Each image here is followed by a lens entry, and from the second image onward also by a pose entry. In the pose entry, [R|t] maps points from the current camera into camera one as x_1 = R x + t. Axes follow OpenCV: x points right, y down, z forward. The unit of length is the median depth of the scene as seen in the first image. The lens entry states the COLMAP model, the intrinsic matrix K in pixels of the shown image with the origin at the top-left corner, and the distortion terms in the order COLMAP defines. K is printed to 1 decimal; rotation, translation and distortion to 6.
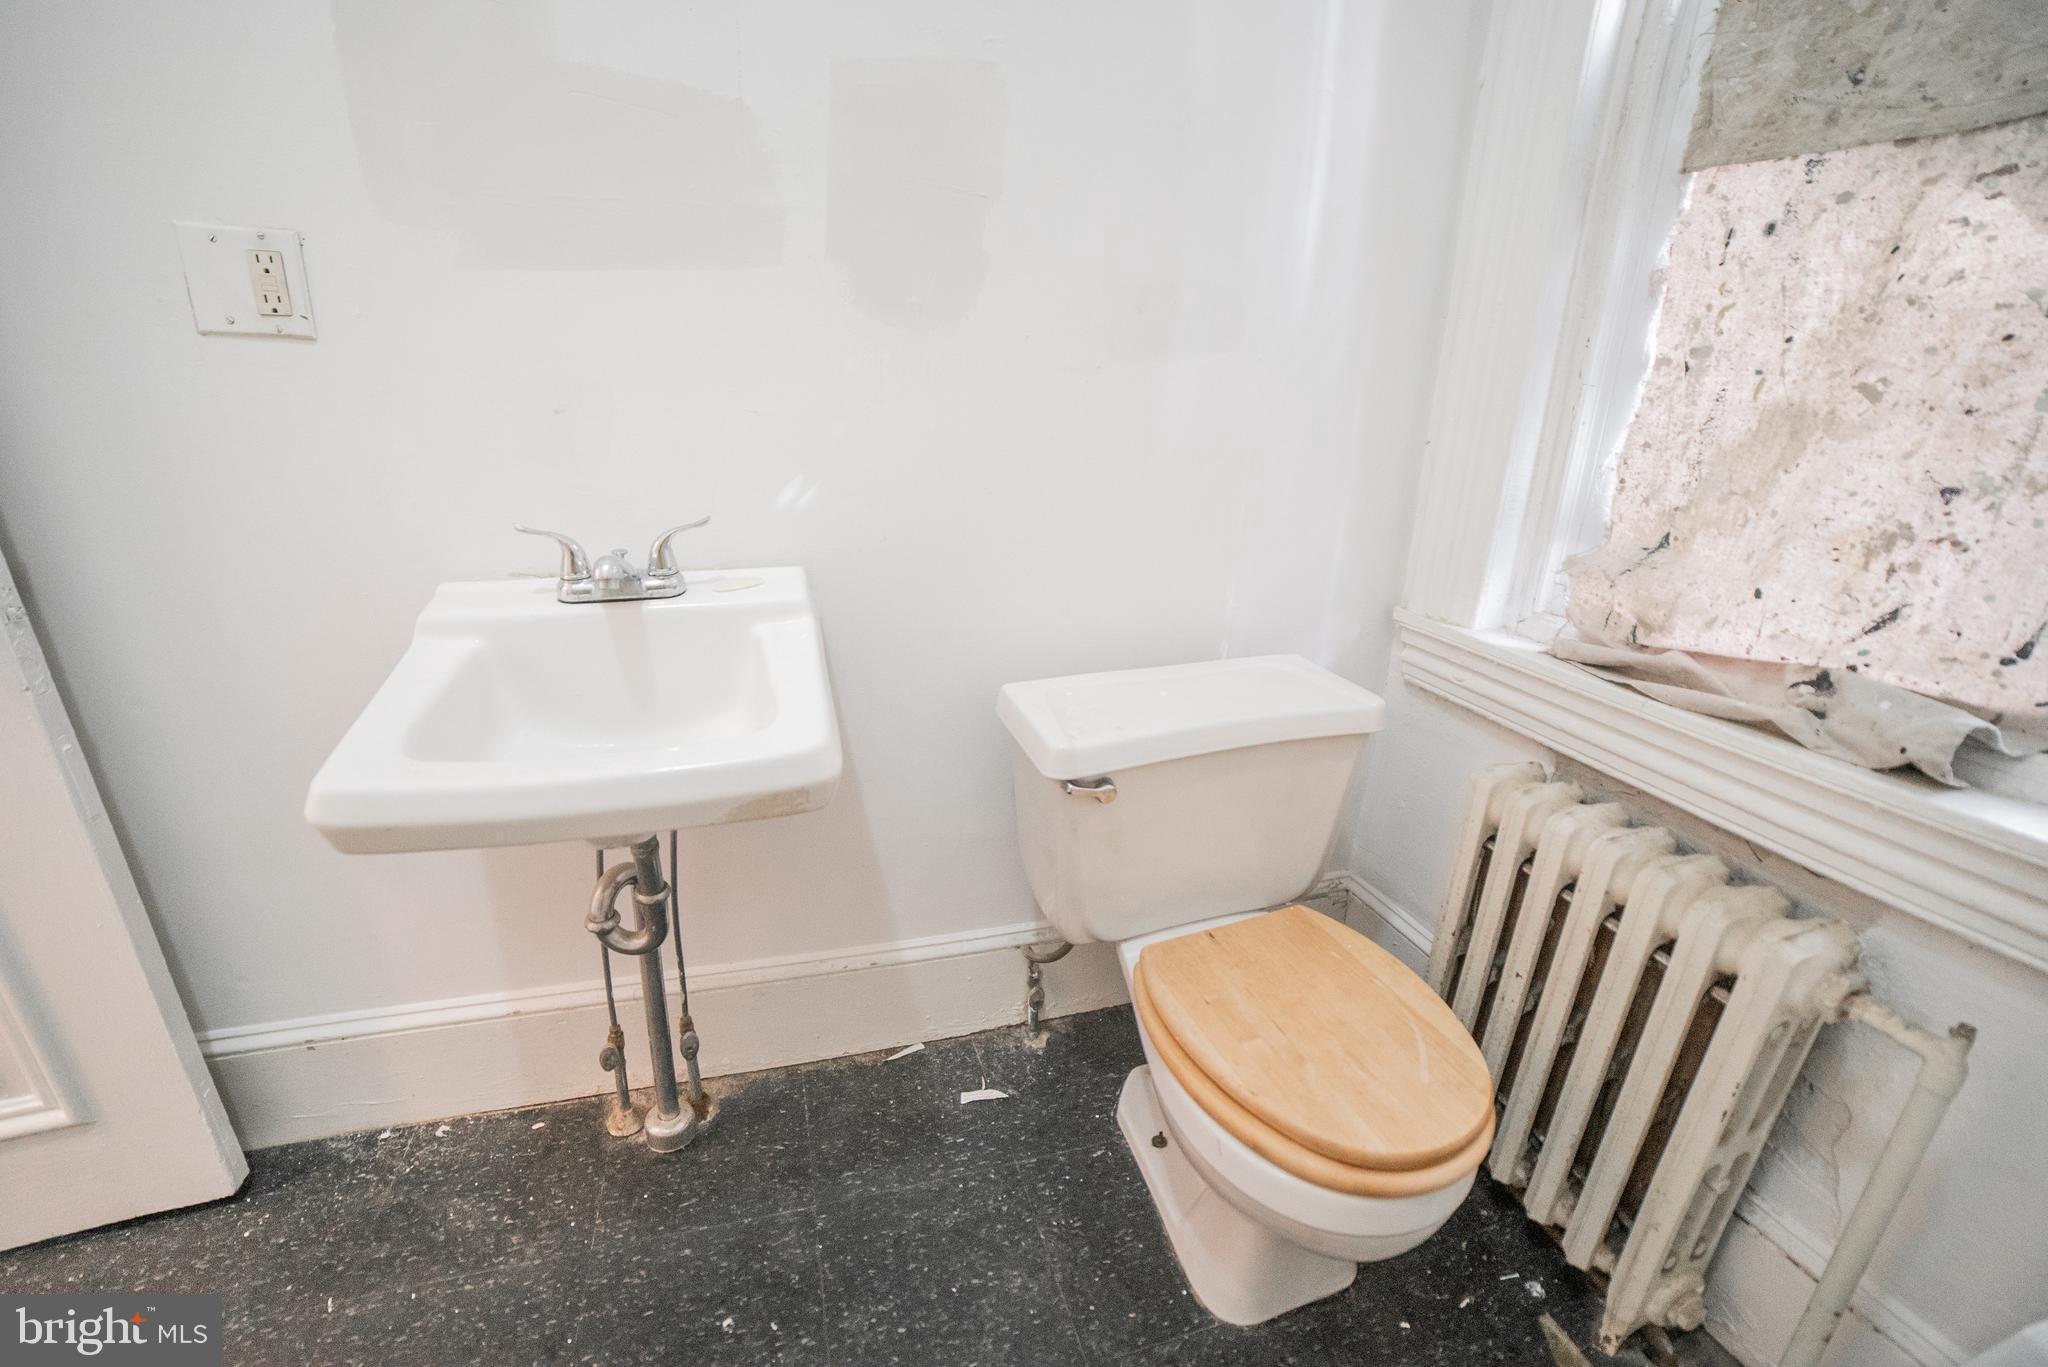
lens RADIAL K [[848.4, 0, 1012.2], [0, 848.4, 667.9], [0, 0, 1]] dist [-0.090009, 0.030694]
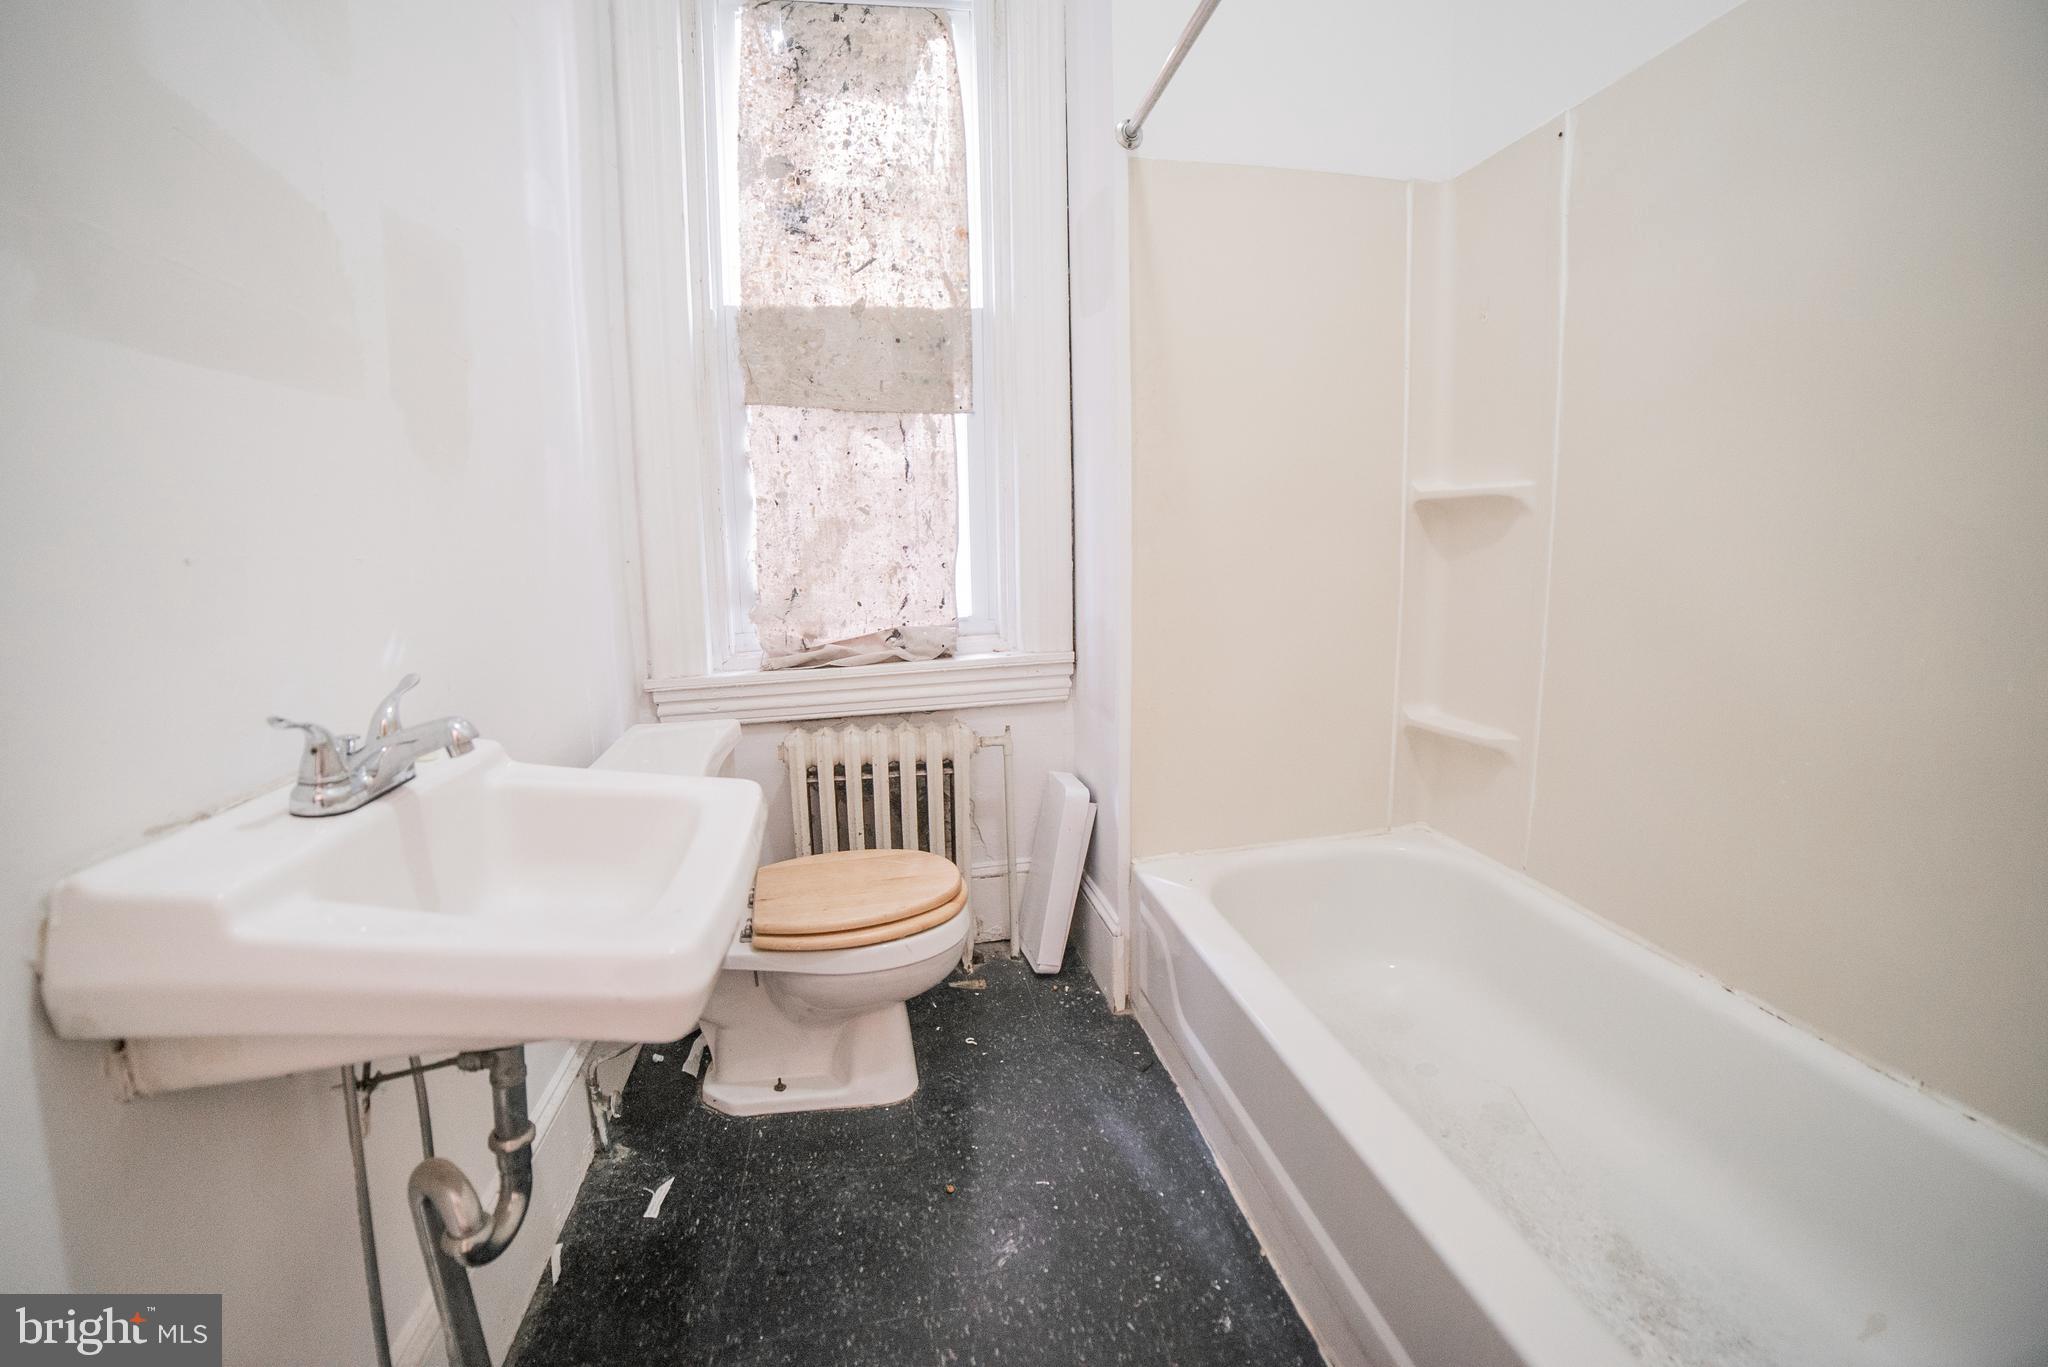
lens RADIAL K [[848.4, 0, 1012.2], [0, 848.4, 667.9], [0, 0, 1]] dist [-0.090009, 0.030694]
pose [[0.101427, -0.174512, 0.979417, -1.179400], [0.354979, 0.926037, 0.128240, -0.076442], [-0.929356, 0.334665, 0.155873, 0.326403]]
